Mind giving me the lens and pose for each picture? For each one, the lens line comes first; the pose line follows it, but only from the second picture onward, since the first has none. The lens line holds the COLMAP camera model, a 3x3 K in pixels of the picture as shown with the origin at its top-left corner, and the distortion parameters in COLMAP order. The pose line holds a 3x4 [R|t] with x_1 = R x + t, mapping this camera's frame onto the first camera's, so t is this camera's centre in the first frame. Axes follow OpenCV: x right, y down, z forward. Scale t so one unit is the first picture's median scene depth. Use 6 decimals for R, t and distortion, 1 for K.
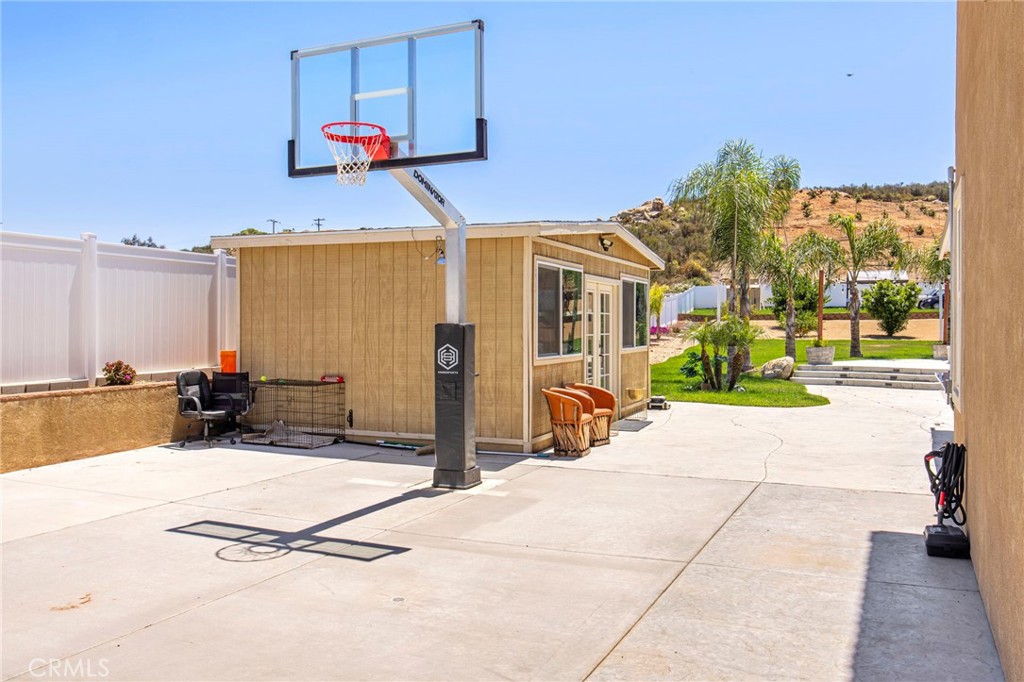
lens RADIAL K [[786.2, 0, 512.0], [0, 786.2, 341.0], [0, 0, 1]] dist [0.005470, 0.001013]
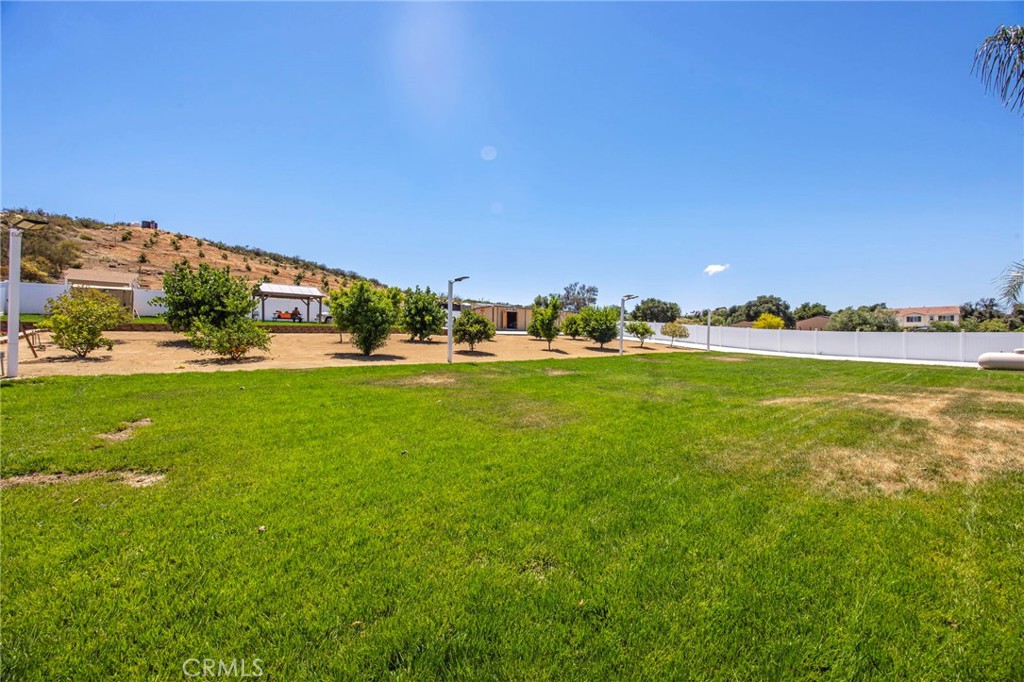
lens RADIAL K [[381.6, 0, 512.0], [0, 381.6, 341.0], [0, 0, 1]] dist [0.000964, 0.000067]
pose [[0.454755, -0.010239, 0.890558, 0.209968], [0.019471, 0.999809, 0.001552, -0.017658], [-0.890404, 0.016635, 0.454868, 0.697514]]
